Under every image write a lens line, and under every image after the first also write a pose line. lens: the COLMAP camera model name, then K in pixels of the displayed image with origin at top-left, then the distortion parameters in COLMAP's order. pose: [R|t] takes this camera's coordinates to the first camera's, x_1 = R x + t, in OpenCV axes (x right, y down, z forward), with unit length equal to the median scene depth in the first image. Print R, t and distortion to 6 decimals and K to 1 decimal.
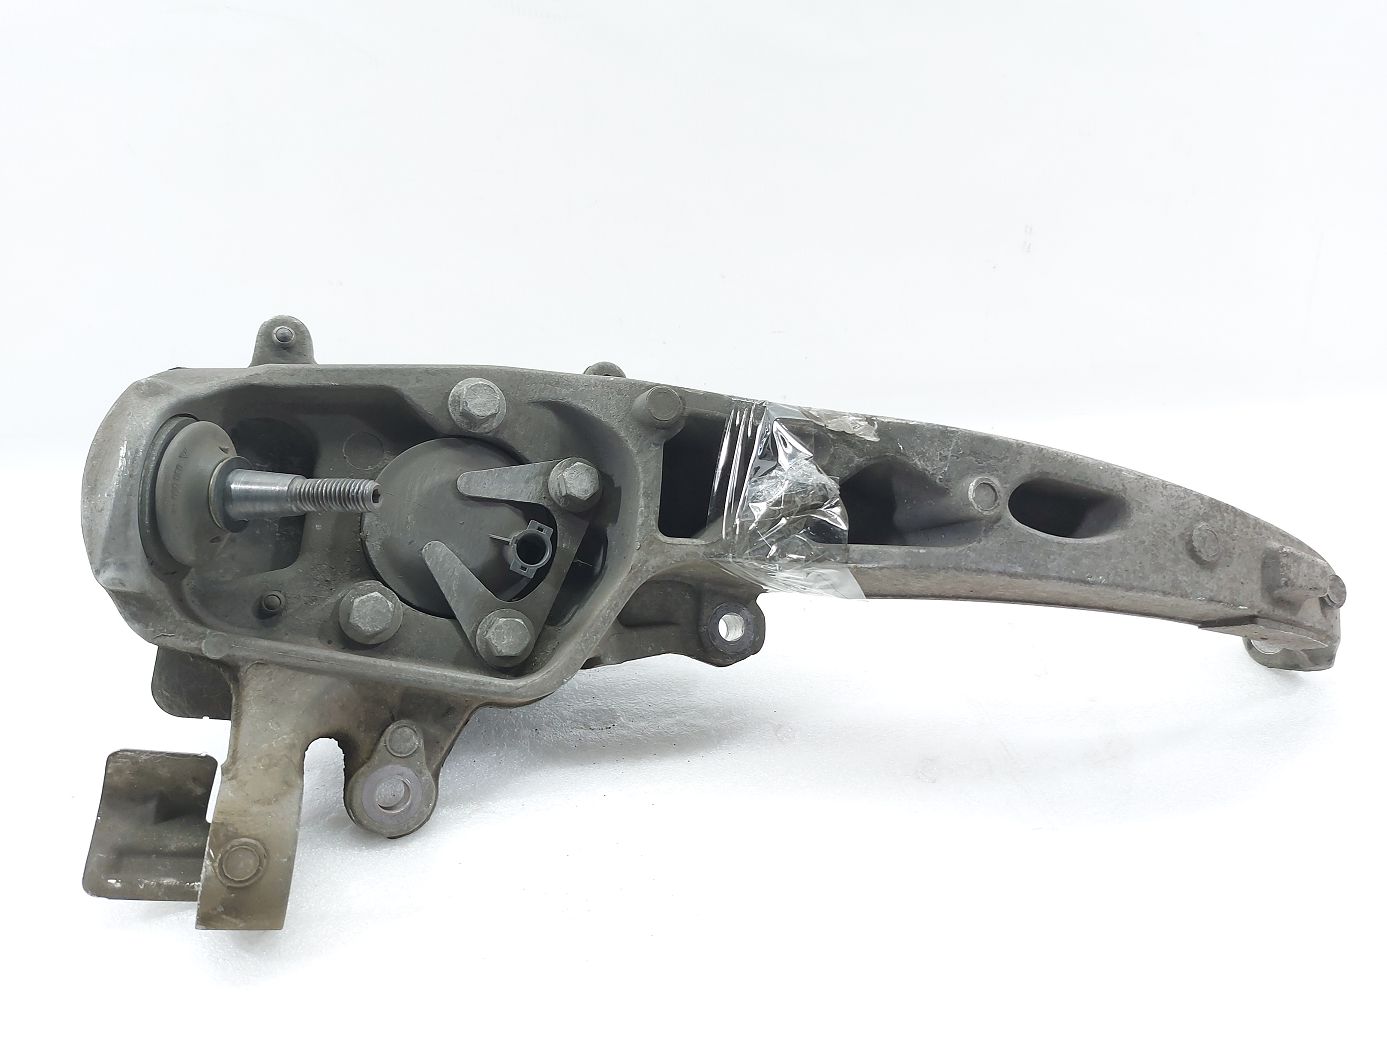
lens RADIAL K [[1042.1, 0, 693.5], [0, 1042.1, 520.0], [0, 0, 1]] dist [0.118947, -0.126020]
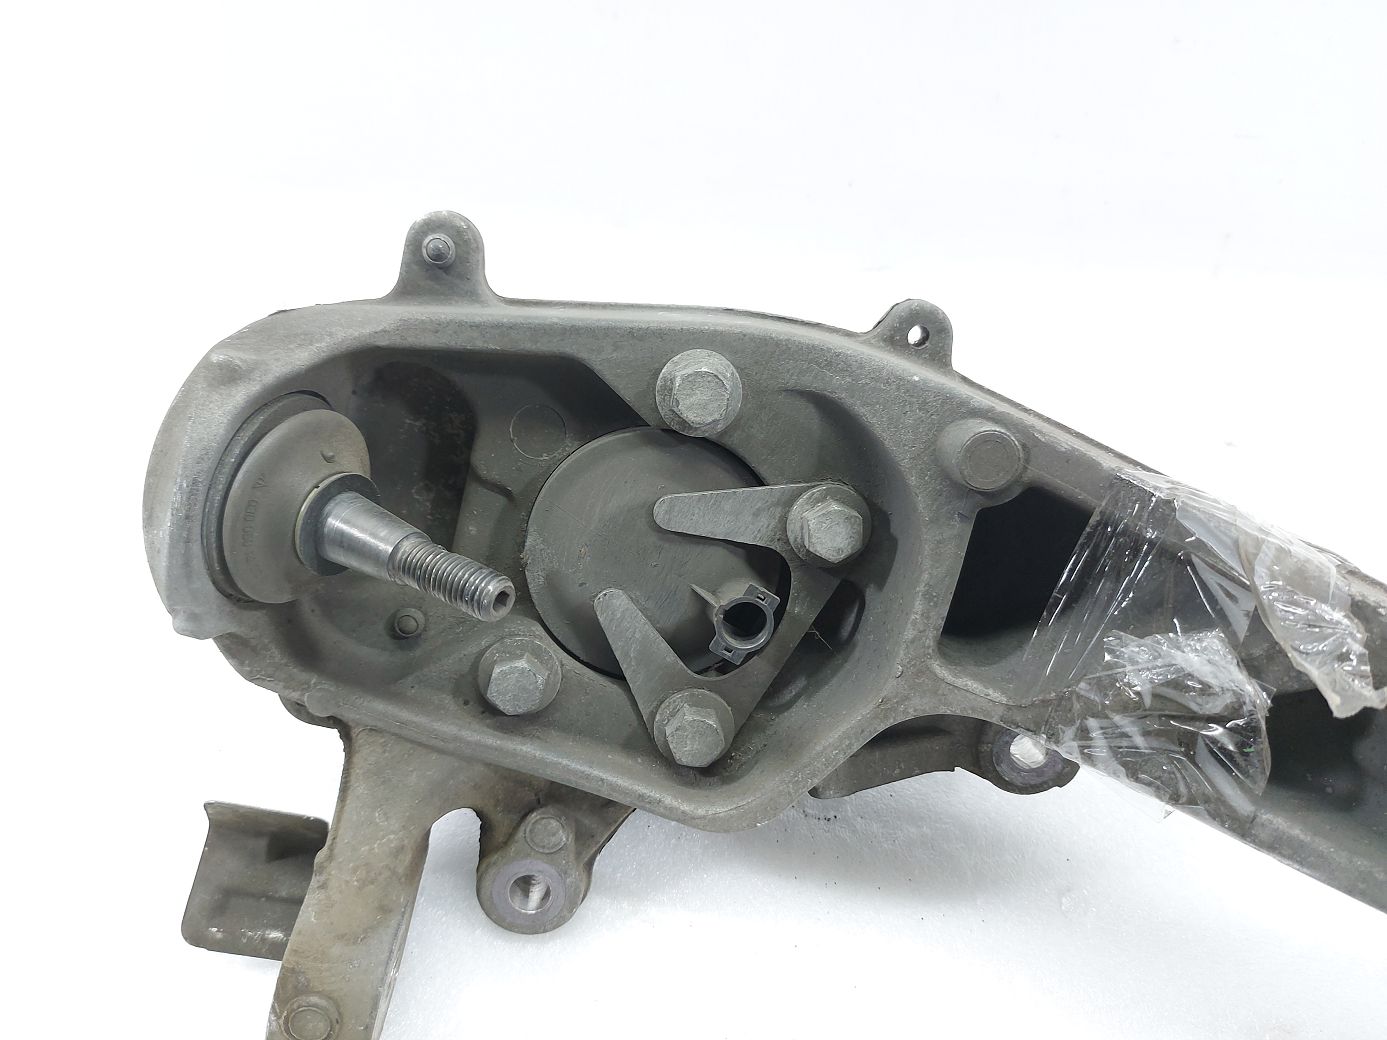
lens RADIAL K [[1042.1, 0, 693.5], [0, 1042.1, 520.0], [0, 0, 1]] dist [0.118947, -0.126020]
pose [[0.937709, 0.220374, -0.268585, -0.018543], [-0.107160, 0.918846, 0.379787, -0.293199], [0.330484, -0.327348, 0.885225, 0.414288]]
